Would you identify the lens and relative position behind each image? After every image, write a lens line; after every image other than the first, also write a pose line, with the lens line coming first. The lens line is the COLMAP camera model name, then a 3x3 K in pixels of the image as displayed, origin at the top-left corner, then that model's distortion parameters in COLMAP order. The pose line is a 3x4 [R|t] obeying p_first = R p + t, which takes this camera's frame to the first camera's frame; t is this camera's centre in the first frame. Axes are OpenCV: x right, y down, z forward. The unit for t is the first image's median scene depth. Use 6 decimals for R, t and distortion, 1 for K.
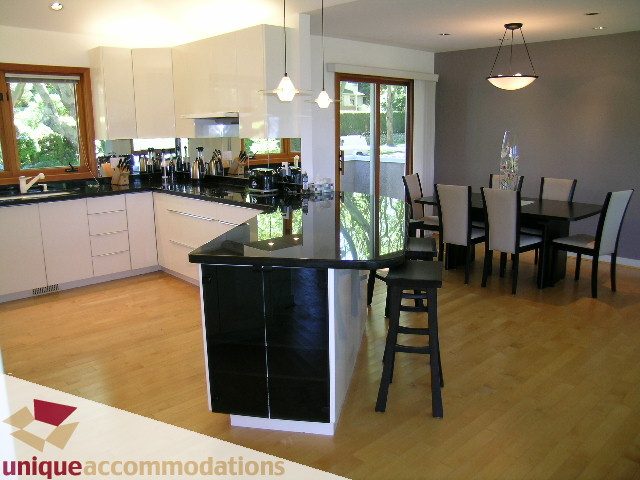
lens RADIAL K [[531.9, 0, 328.6], [0, 531.9, 242.0], [0, 0, 1]] dist [-0.152123, 0.127905]
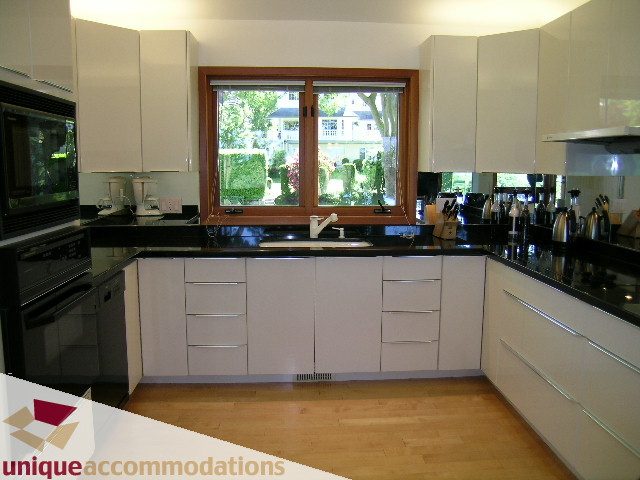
lens RADIAL K [[537.2, 0, 336.5], [0, 537.2, 239.3], [0, 0, 1]] dist [-0.140409, 0.140526]
pose [[0.779081, 0.096722, -0.619417, -0.083169], [-0.145829, 0.988885, -0.029005, -0.072205], [0.609726, 0.112926, 0.784526, 0.390609]]
